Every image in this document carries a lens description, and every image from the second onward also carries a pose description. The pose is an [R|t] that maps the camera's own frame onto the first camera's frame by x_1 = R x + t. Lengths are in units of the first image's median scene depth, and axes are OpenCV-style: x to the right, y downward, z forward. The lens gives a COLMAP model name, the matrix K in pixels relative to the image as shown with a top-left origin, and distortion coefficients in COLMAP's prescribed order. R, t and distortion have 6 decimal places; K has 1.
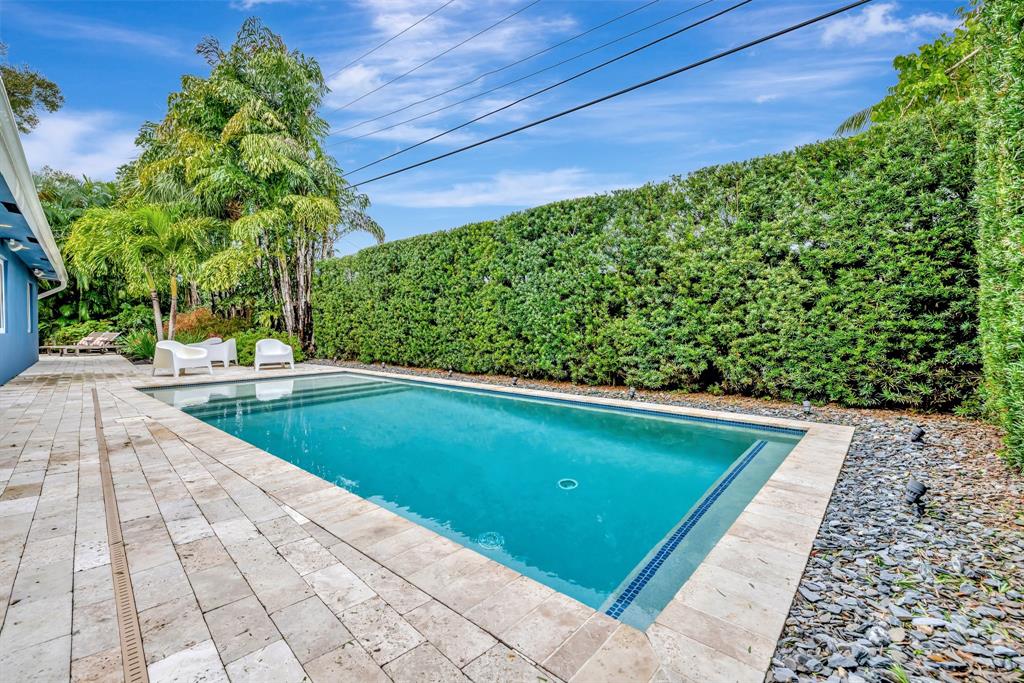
lens RADIAL K [[430.2, 0, 508.1], [0, 430.2, 334.4], [0, 0, 1]] dist [-0.001896, -0.000048]
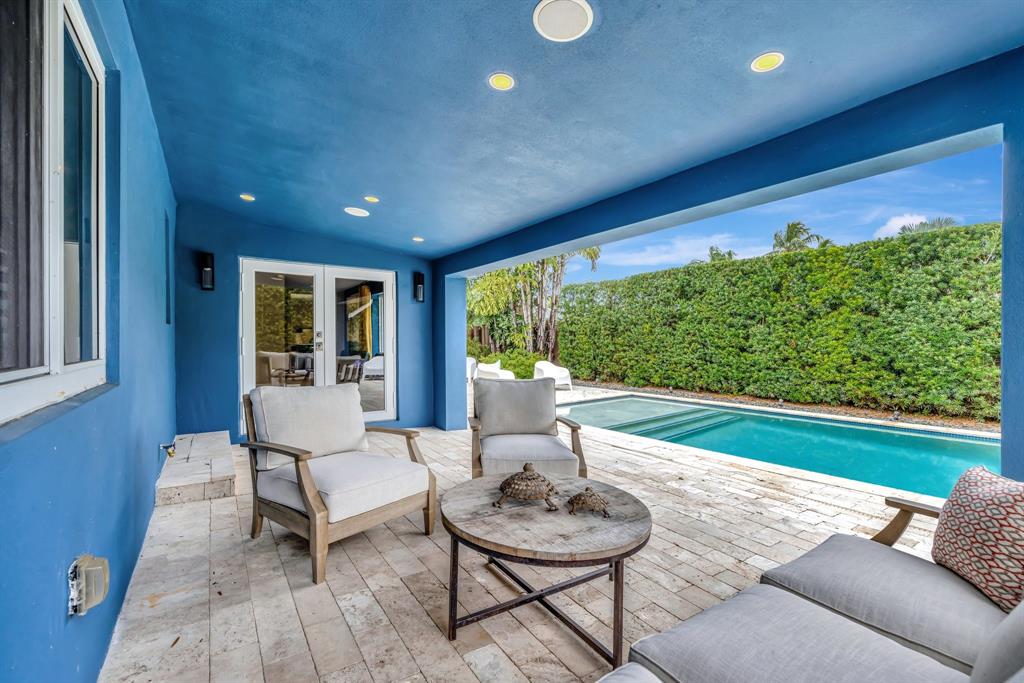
lens RADIAL K [[430.2, 0, 517.1], [0, 430.2, 337.2], [0, 0, 1]] dist [-0.001896, -0.000048]
pose [[0.985972, 0.001594, -0.166904, -0.621202], [-0.004671, 0.999826, -0.018045, -0.041668], [0.166846, 0.018571, 0.985808, -0.075792]]
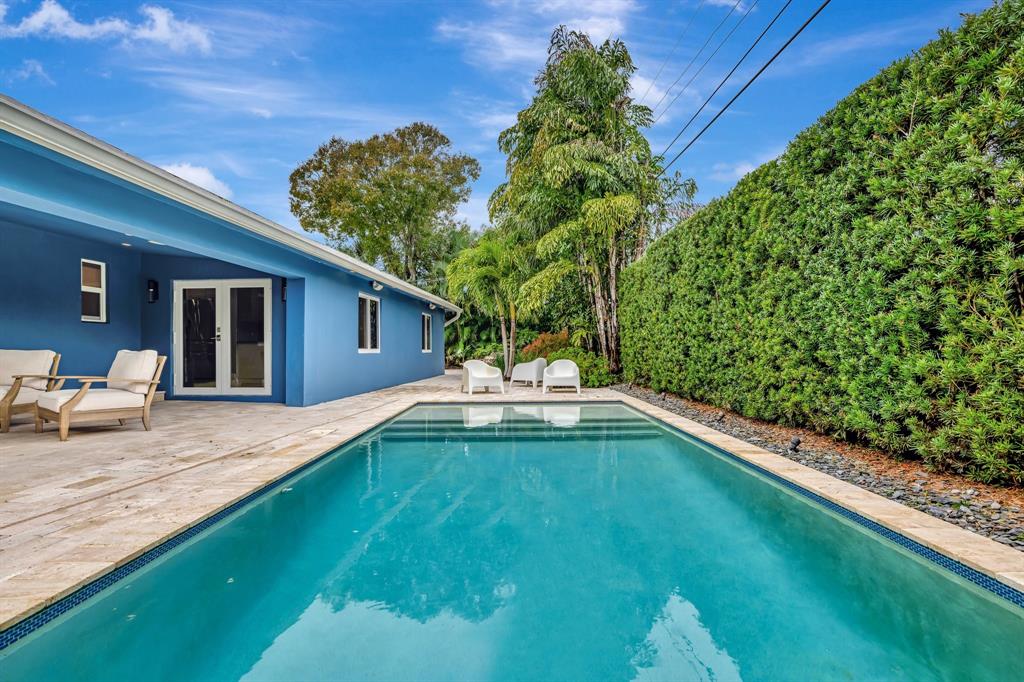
lens RADIAL K [[484.9, 0, 516.4], [0, 484.9, 343.4], [0, 0, 1]] dist [0.001143, 0.000925]
pose [[0.660129, -0.013683, -0.751028, 0.228827], [-0.004884, 0.999735, -0.022507, -0.001072], [0.751137, 0.018525, 0.659887, 0.326069]]
